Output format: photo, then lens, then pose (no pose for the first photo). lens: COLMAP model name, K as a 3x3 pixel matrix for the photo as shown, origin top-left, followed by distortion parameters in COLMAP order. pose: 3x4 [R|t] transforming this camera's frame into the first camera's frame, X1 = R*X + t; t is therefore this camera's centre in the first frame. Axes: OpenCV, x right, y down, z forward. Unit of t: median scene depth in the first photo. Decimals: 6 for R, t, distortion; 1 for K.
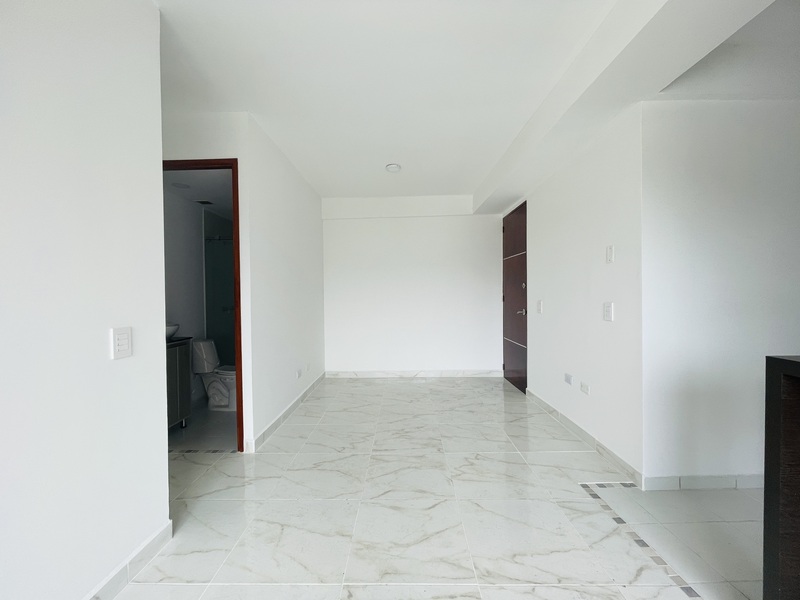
lens RADIAL K [[323.7, 0, 398.9], [0, 323.7, 297.8], [0, 0, 1]] dist [-0.016655, 0.009333]
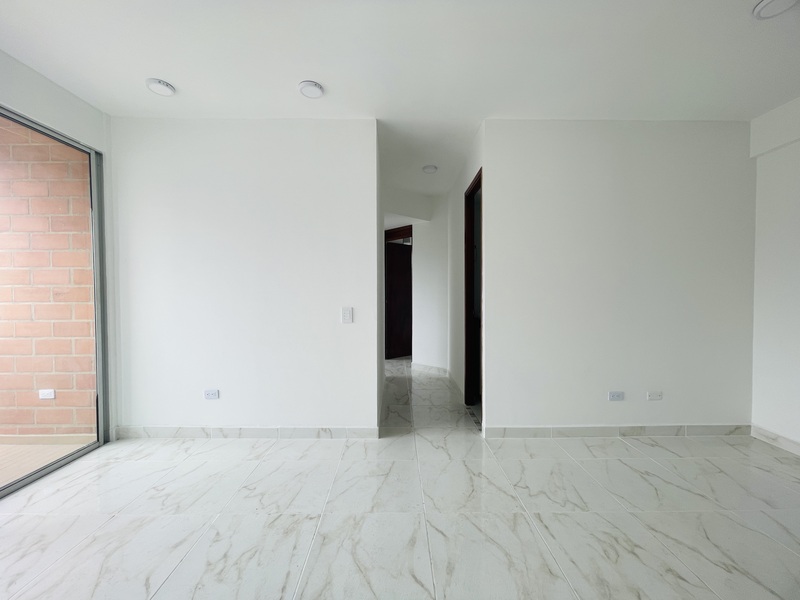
lens RADIAL K [[323.7, 0, 398.9], [0, 323.7, 297.8], [0, 0, 1]] dist [-0.016655, 0.009333]
pose [[0.029159, 0.028997, -0.999154, 0.784593], [-0.008619, 0.999549, 0.028757, -0.018520], [0.999538, 0.007773, 0.029396, 0.890175]]
